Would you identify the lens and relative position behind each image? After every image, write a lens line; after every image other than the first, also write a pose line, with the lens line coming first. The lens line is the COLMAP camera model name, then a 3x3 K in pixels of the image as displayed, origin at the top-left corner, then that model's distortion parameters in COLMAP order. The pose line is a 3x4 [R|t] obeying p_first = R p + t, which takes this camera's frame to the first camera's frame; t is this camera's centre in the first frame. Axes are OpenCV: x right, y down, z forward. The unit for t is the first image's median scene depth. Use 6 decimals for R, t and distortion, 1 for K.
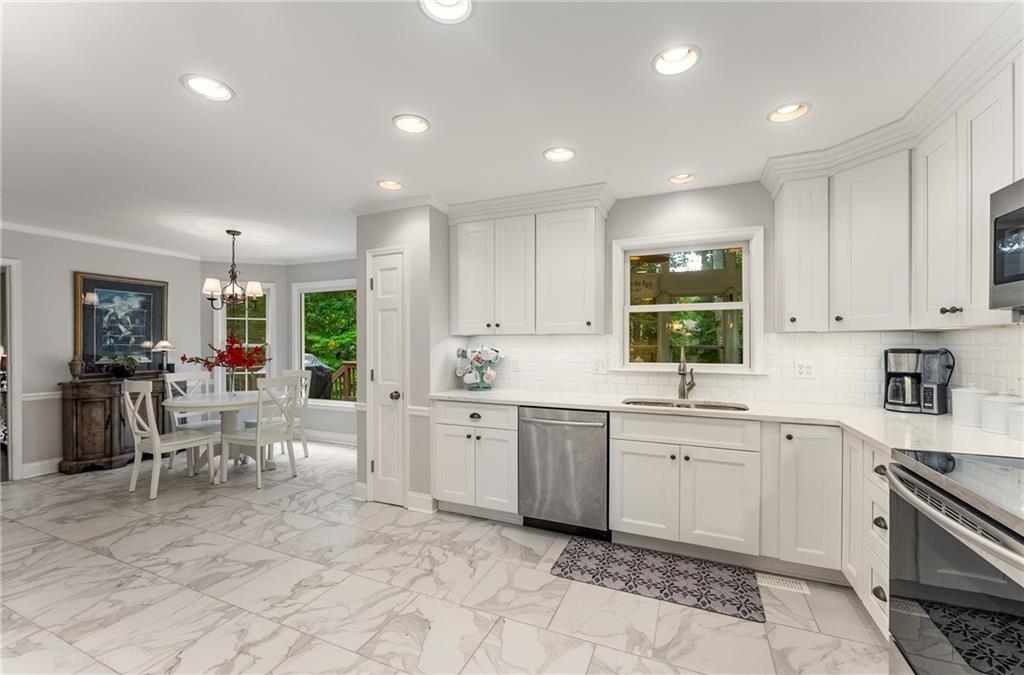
lens RADIAL K [[423.2, 0, 513.7], [0, 423.2, 344.3], [0, 0, 1]] dist [0.000634, 0.000547]
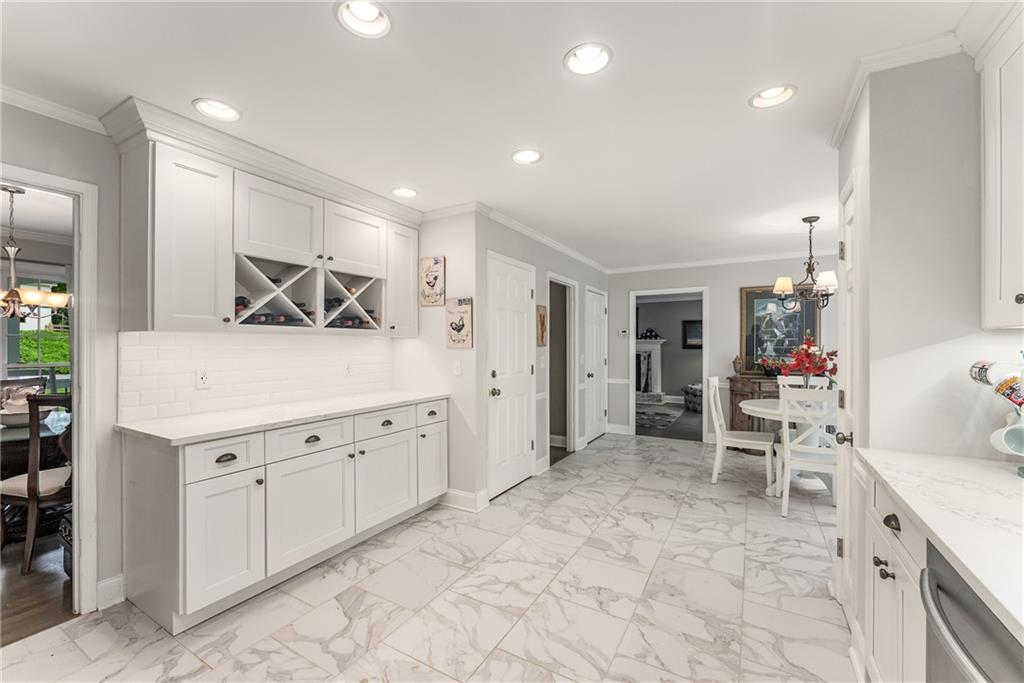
lens RADIAL K [[419.7, 0, 510.7], [0, 419.7, 345.1], [0, 0, 1]] dist [0.000018, -0.000260]
pose [[-0.121747, 0.002490, -0.992558, 0.410292], [-0.002075, 0.999994, 0.002763, -0.009250], [0.992559, 0.002396, -0.121741, 0.743129]]
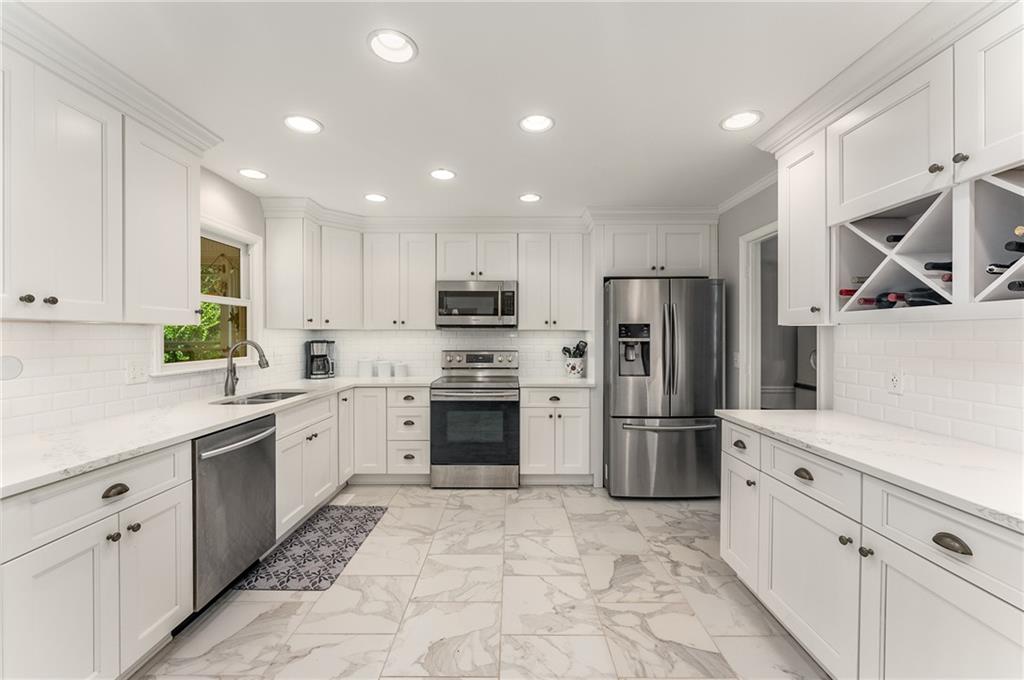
lens RADIAL K [[423.2, 0, 510.0], [0, 423.2, 336.1], [0, 0, 1]] dist [0.000634, 0.000547]
pose [[-0.394142, -0.002475, 0.919046, -0.787930], [-0.001292, 0.999997, 0.002139, -0.009762], [-0.919049, -0.000344, -0.394143, 0.859761]]
